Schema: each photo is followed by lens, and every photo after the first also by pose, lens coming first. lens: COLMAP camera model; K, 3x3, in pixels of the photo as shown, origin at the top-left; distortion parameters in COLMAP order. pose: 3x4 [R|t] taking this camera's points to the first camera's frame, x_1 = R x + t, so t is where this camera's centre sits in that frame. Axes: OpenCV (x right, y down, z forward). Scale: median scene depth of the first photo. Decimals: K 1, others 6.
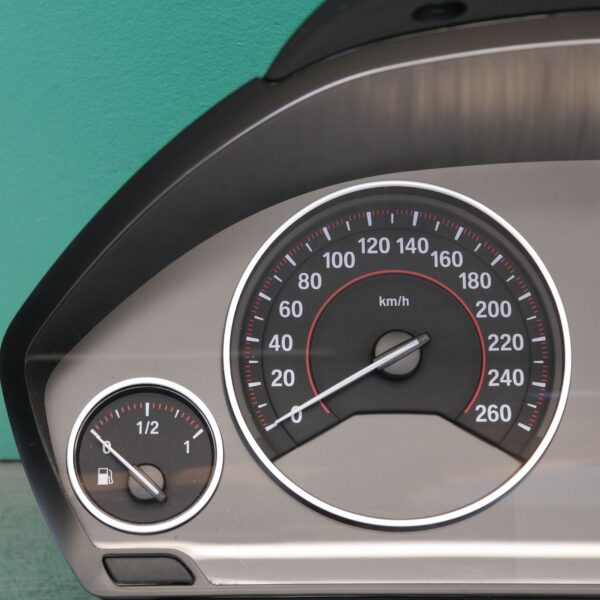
lens RADIAL K [[1911.0, 0, 300.0], [0, 1911.0, 300.0], [0, 0, 1]] dist [0.185835, 0.735491]
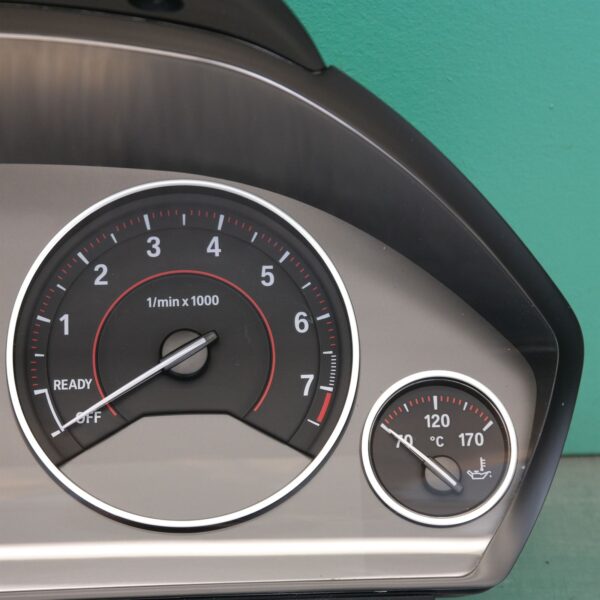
lens RADIAL K [[1911.0, 0, 300.0], [0, 1911.0, 300.0], [0, 0, 1]] dist [0.185835, 0.735491]
pose [[0.999519, -0.026861, 0.015515, 0.318503], [0.026840, 0.999638, 0.001610, 0.000139], [-0.015553, -0.001192, 0.999878, 0.010321]]
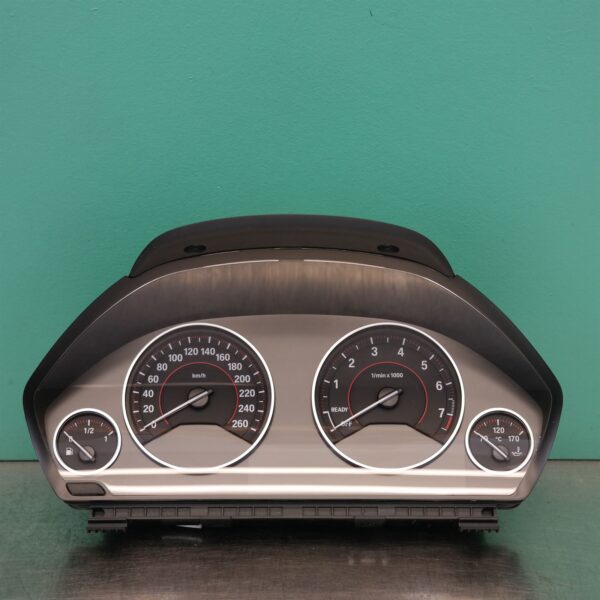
lens RADIAL K [[1645.8, 0, 300.0], [0, 1645.8, 300.0], [0, 0, 1]] dist [0.190182, 0.752132]
pose [[0.999401, -0.005650, -0.034131, 0.236802], [0.002155, 0.994826, -0.101572, 0.110527], [0.034528, 0.101438, 0.994243, -0.956096]]
